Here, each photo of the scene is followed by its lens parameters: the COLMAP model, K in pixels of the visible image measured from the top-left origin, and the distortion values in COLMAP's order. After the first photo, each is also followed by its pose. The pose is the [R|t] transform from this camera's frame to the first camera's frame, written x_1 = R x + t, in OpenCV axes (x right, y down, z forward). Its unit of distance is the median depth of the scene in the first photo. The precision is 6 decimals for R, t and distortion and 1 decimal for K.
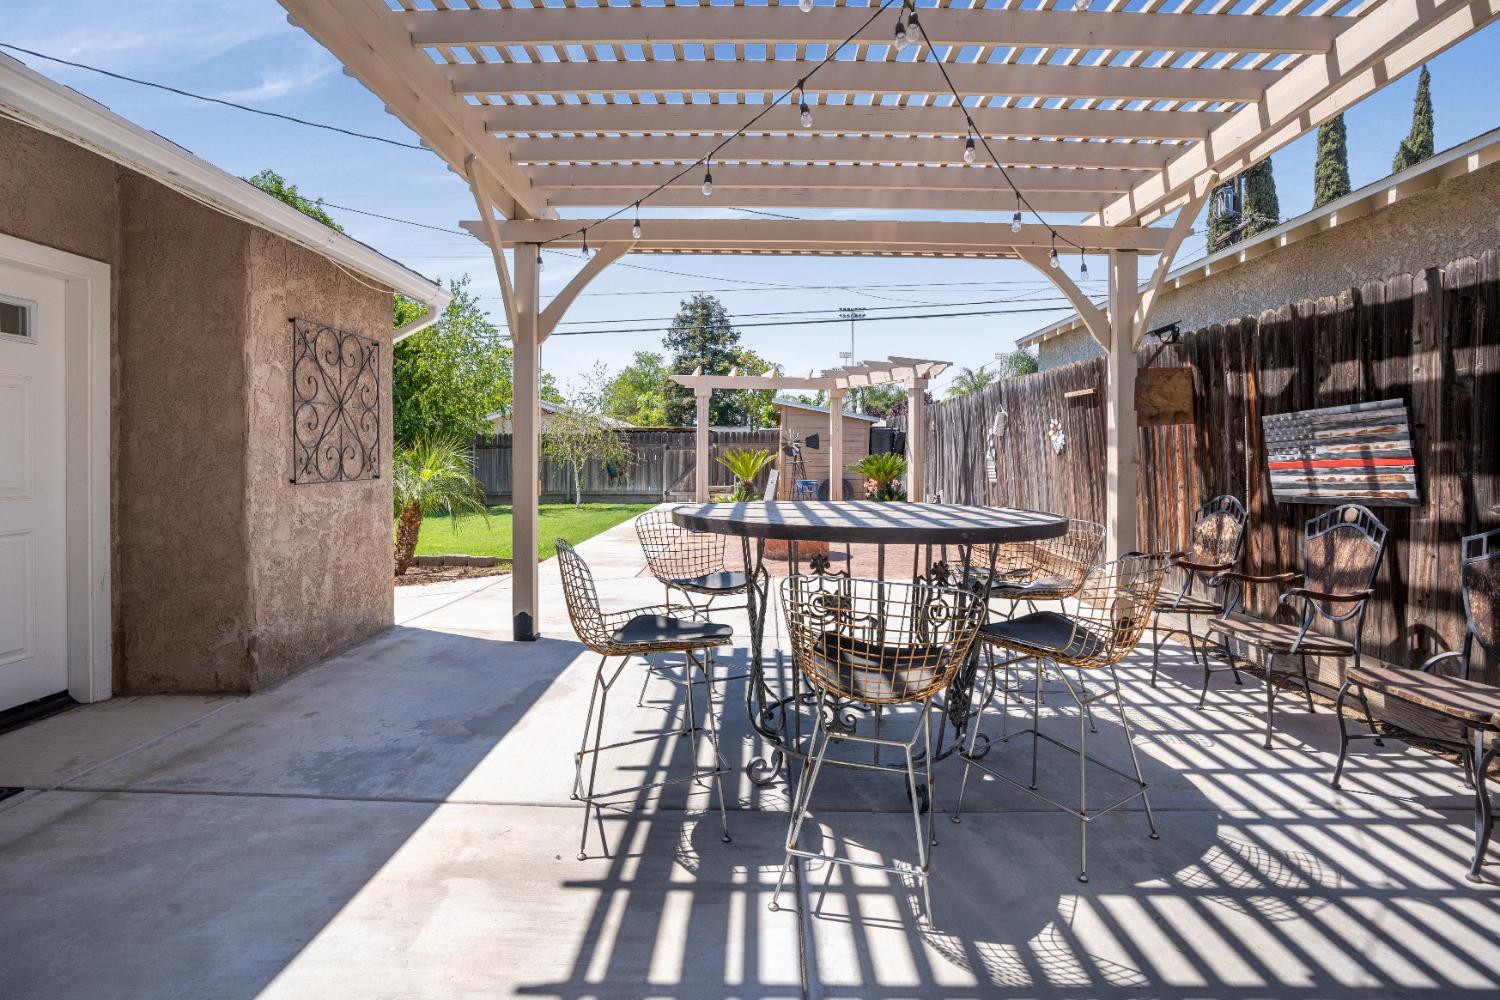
lens RADIAL K [[745.3, 0, 750.0], [0, 745.3, 500.0], [0, 0, 1]] dist [-0.038629, -0.000108]
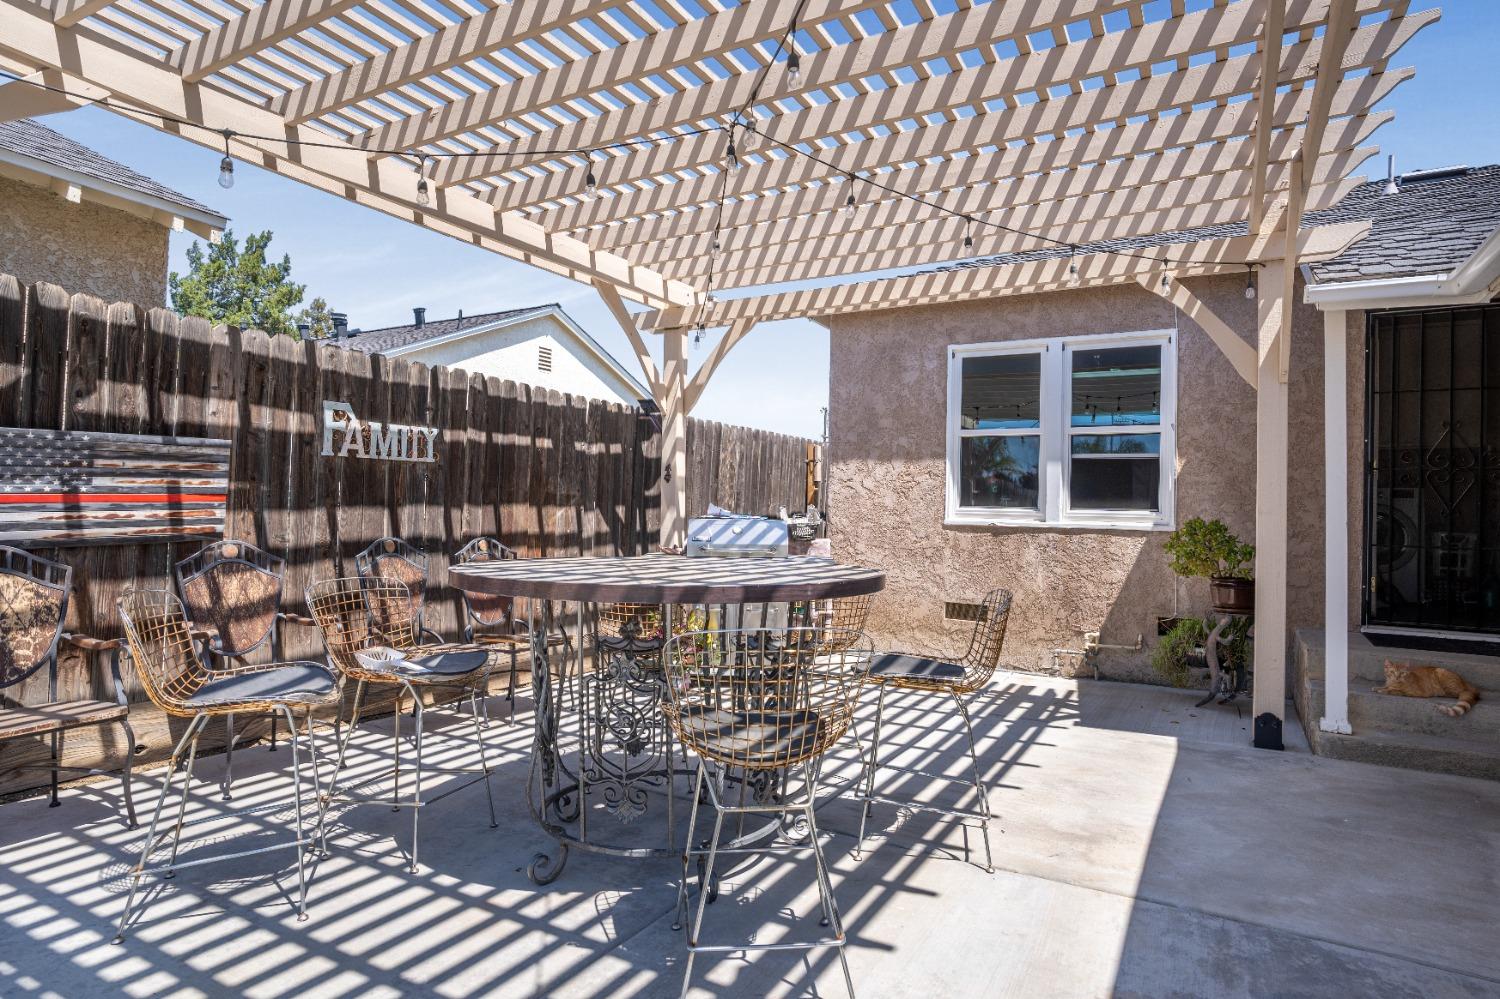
lens RADIAL K [[848.9, 0, 750.0], [0, 848.9, 499.5], [0, 0, 1]] dist [0.001171, 0.001215]
pose [[-0.874296, -0.020335, 0.484967, -0.379765], [-0.005018, 0.999447, 0.032861, -0.091499], [-0.485368, 0.026296, -0.873915, 1.629483]]
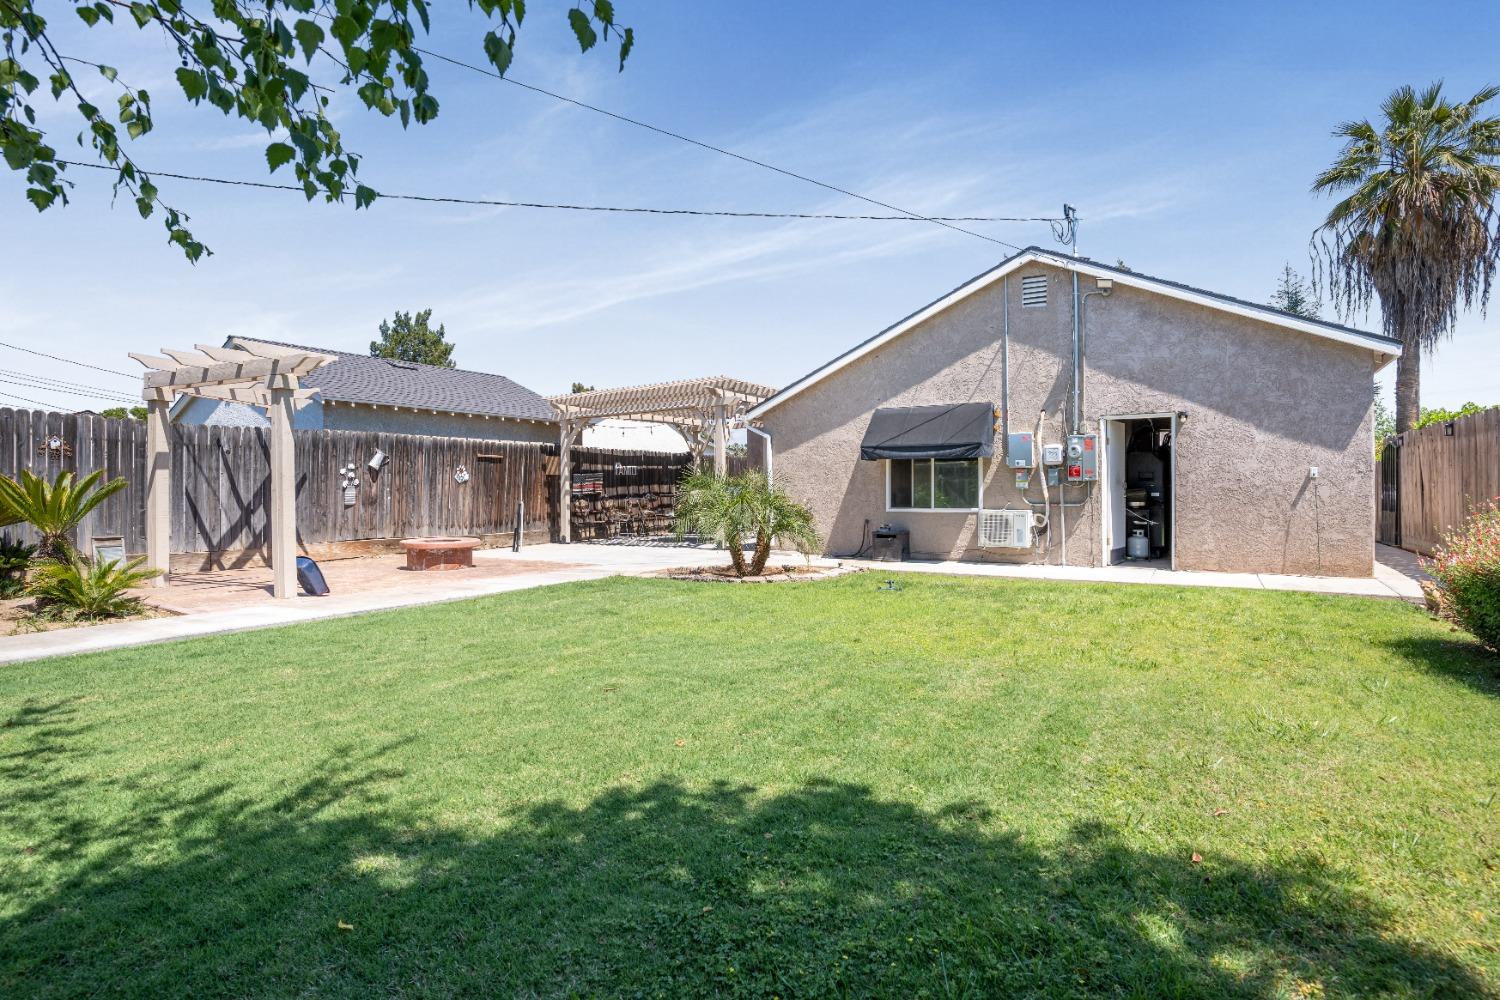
lens RADIAL K [[745.3, 0, 750.0], [0, 745.3, 500.0], [0, 0, 1]] dist [-0.038629, -0.000108]
pose [[-0.855549, -0.005723, 0.517690, -2.593120], [0.032445, 0.997381, 0.064644, -0.244008], [-0.516704, 0.072103, -0.853122, 4.702756]]
